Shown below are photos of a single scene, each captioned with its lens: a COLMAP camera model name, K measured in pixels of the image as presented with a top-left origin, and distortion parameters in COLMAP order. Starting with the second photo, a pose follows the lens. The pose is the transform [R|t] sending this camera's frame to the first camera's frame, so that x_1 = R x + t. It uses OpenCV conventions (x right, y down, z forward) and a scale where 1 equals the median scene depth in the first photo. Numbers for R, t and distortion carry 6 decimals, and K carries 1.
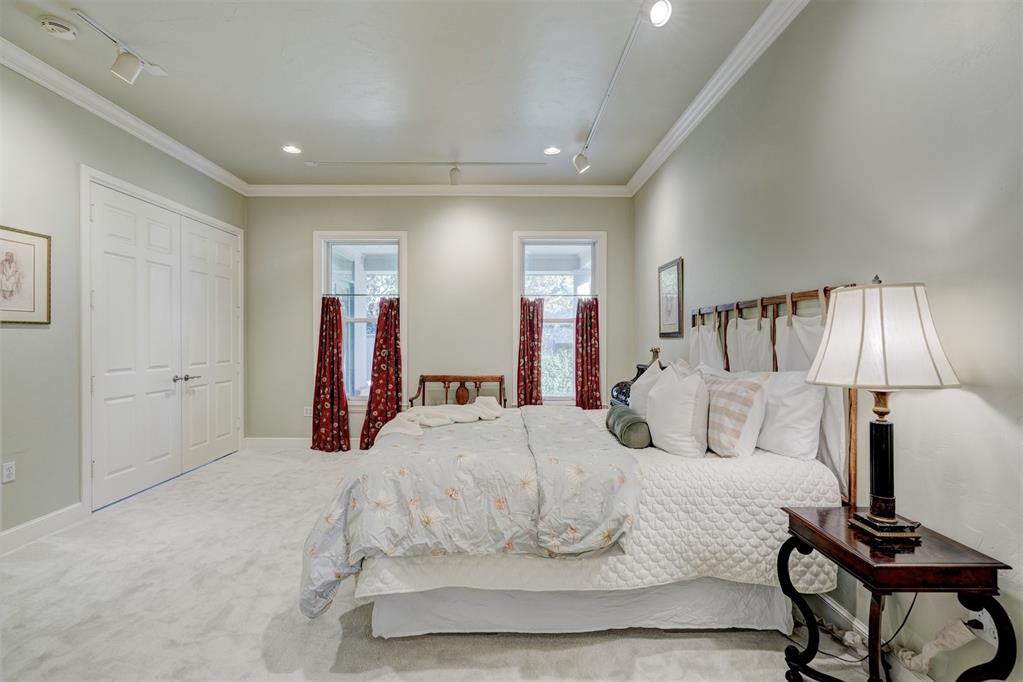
lens RADIAL K [[462.5, 0, 506.6], [0, 462.5, 337.0], [0, 0, 1]] dist [-0.005355, 0.000684]
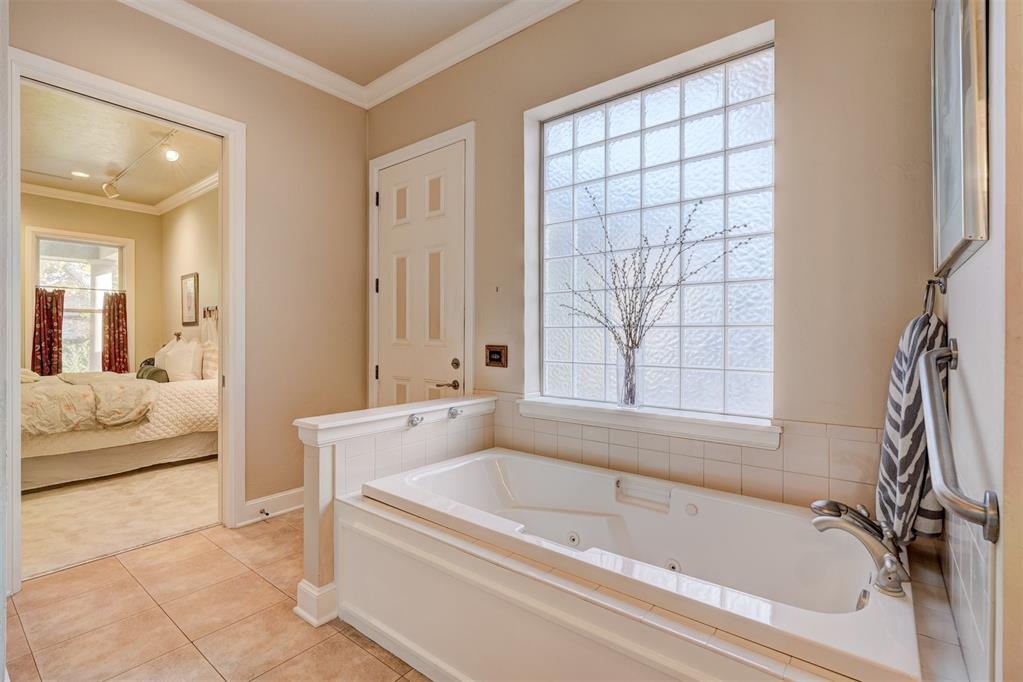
lens RADIAL K [[462.5, 0, 506.6], [0, 462.5, 337.0], [0, 0, 1]] dist [-0.005355, 0.000684]
pose [[0.623659, -0.003893, 0.781687, -0.125213], [-0.002113, 0.999976, 0.006666, 0.019921], [-0.781694, -0.005809, 0.623636, -0.534770]]
